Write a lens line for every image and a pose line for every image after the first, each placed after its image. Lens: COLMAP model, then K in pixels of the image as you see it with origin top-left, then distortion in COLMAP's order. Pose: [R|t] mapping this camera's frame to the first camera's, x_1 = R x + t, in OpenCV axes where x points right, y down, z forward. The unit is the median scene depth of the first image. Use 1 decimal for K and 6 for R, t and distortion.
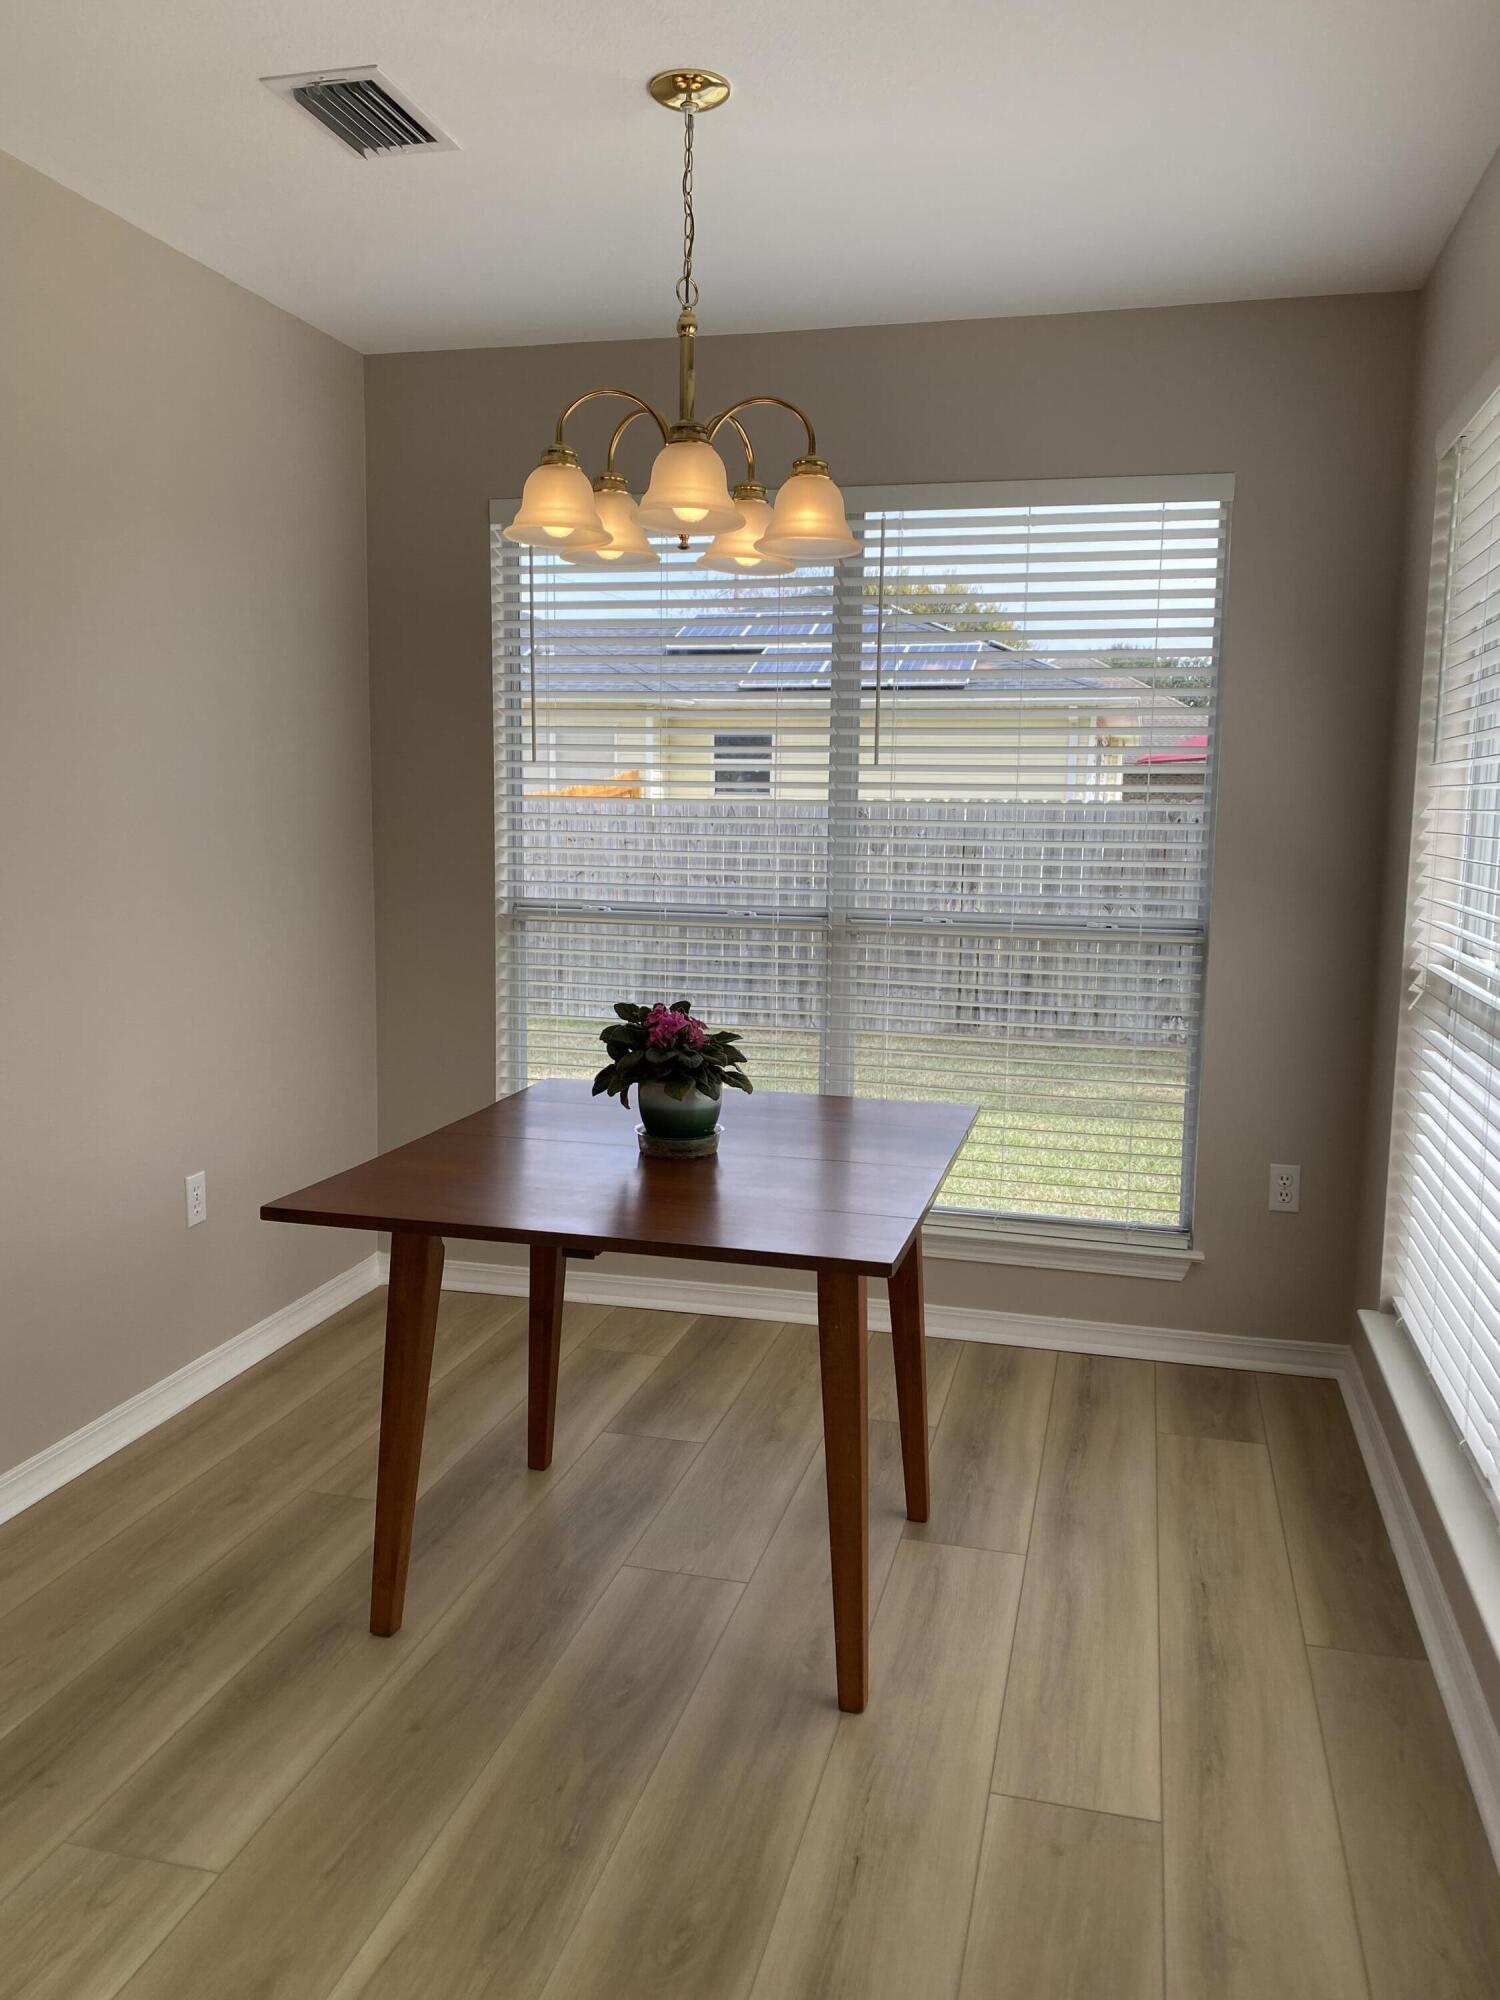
lens RADIAL K [[1508.5, 0, 755.5], [0, 1508.5, 1010.5], [0, 0, 1]] dist [-0.004646, 0.011214]
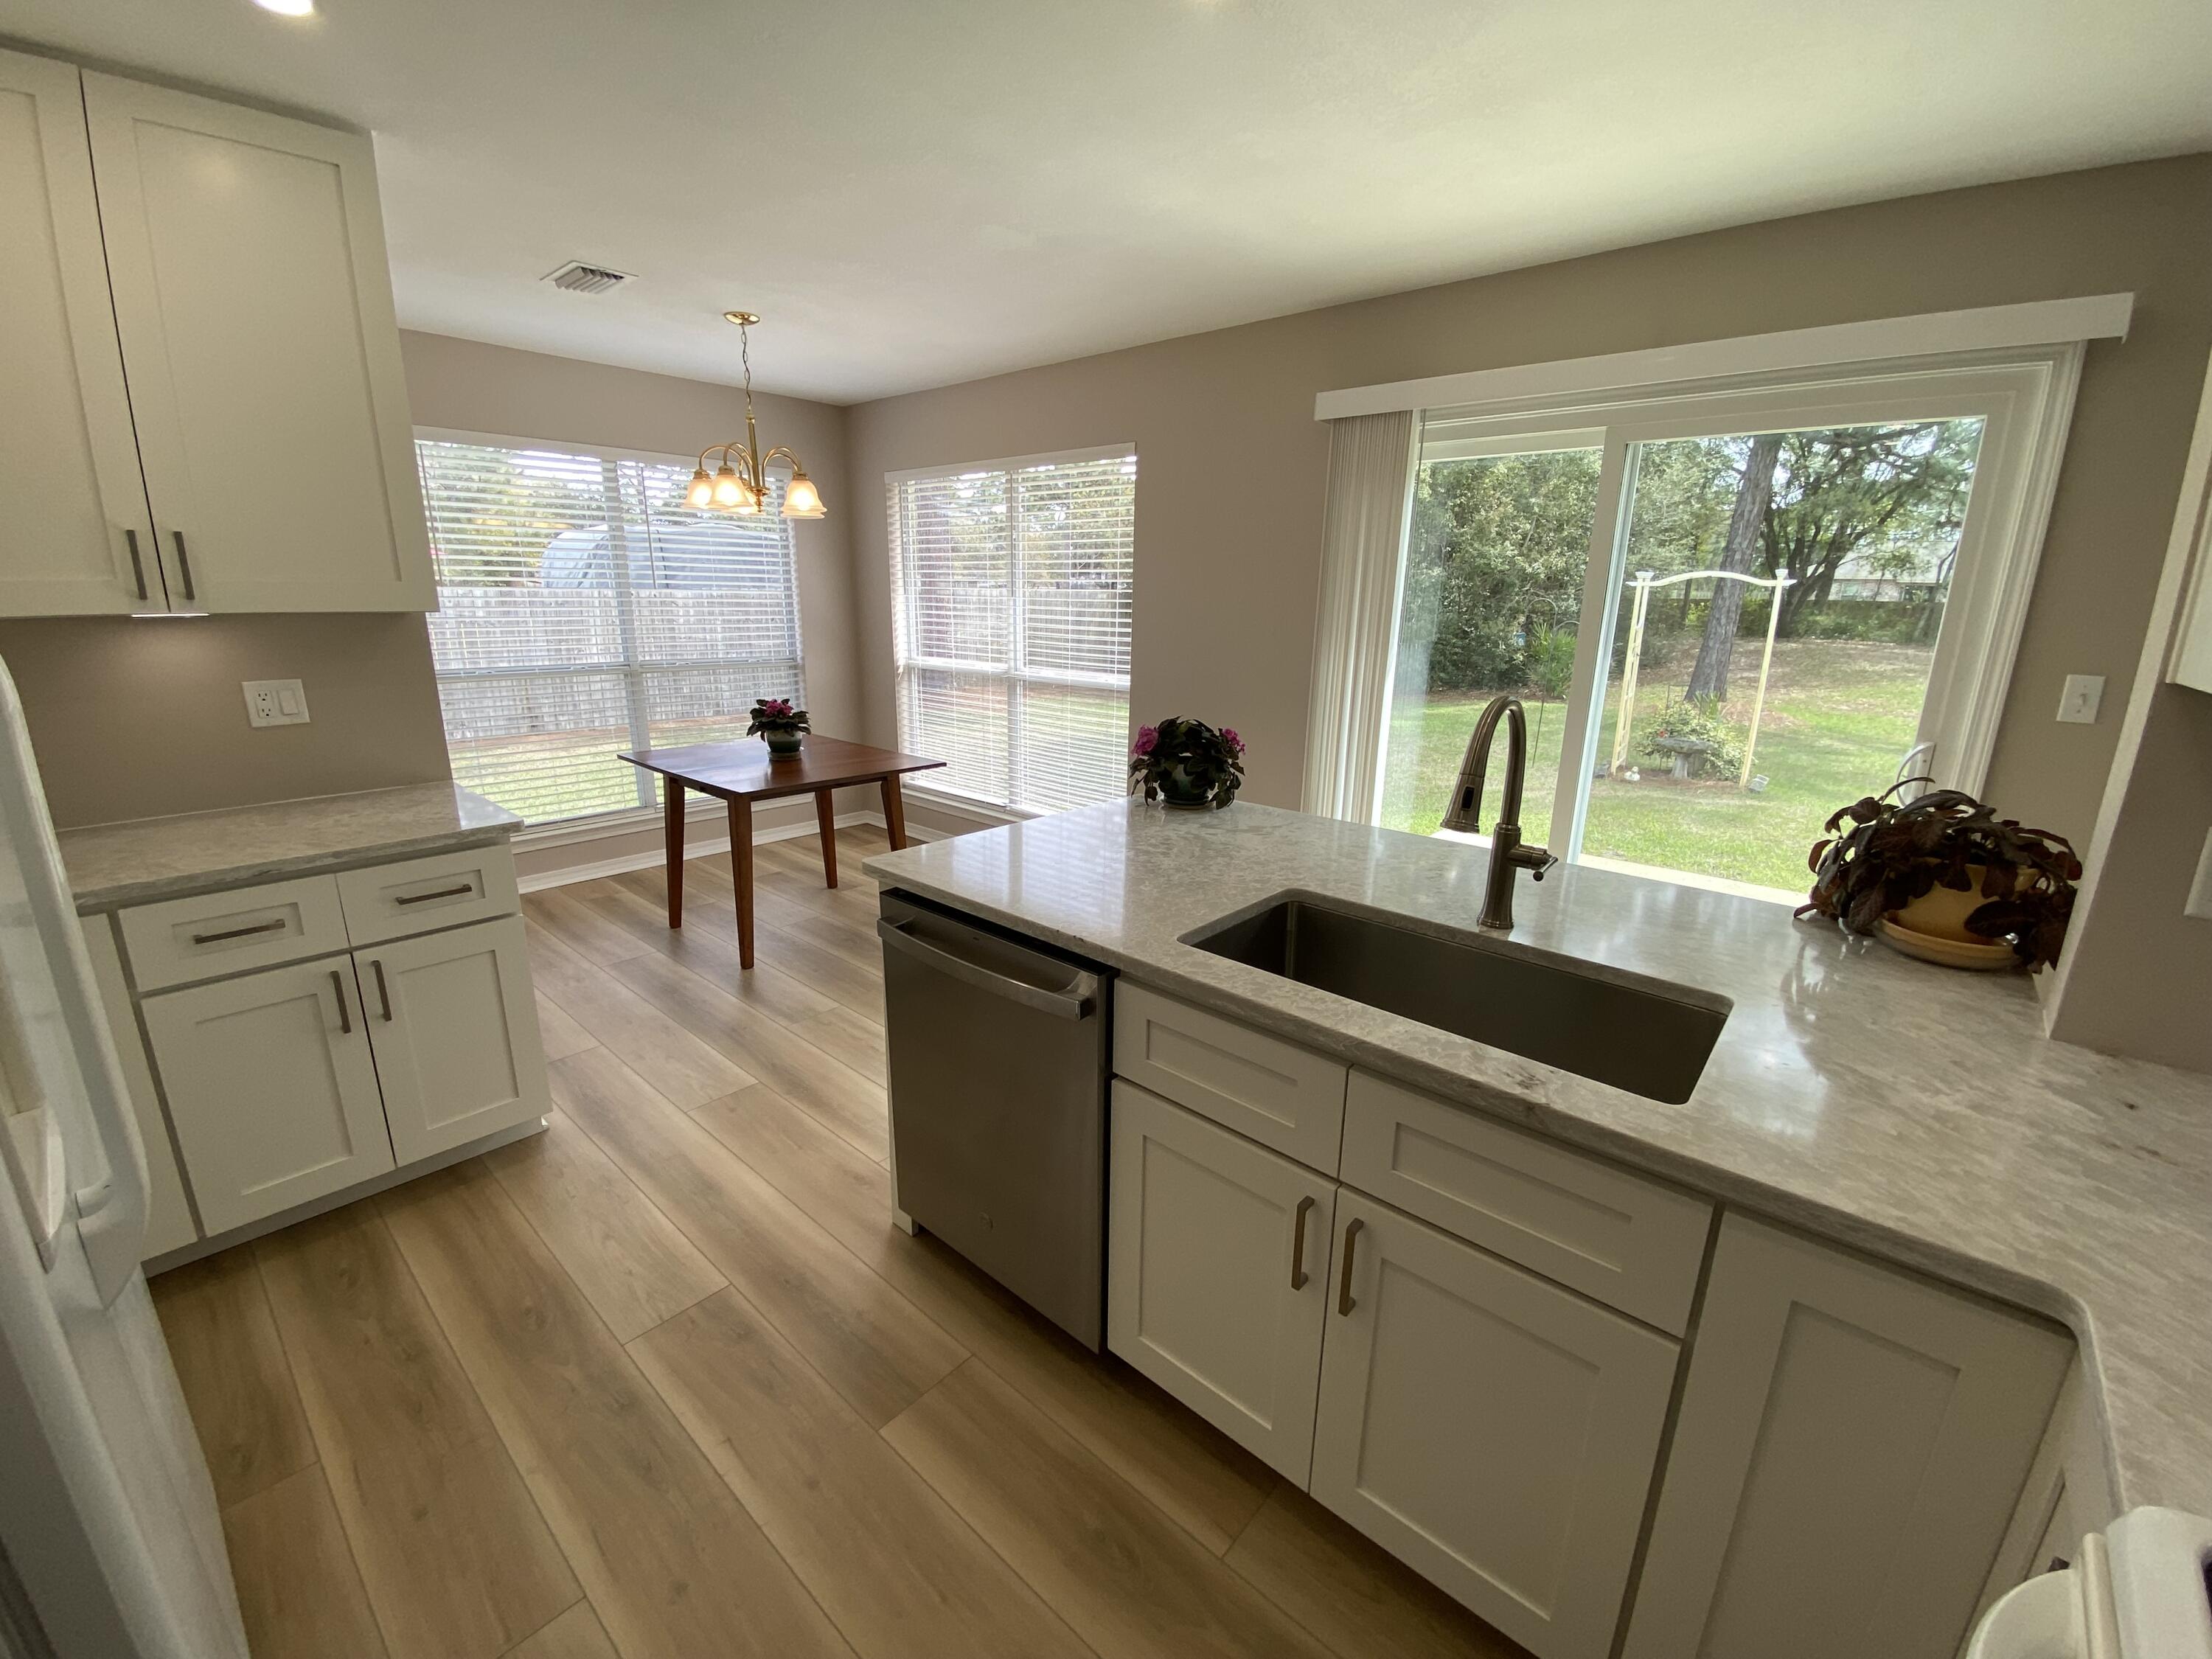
lens RADIAL K [[895.3, 0, 1102.9], [0, 895.3, 822.5], [0, 0, 1]] dist [0.010403, -0.016787]
pose [[0.457208, -0.226078, 0.860145, -0.900983], [0.111496, 0.974091, 0.196761, -0.028424], [-0.882343, 0.005942, 0.470569, -0.140751]]
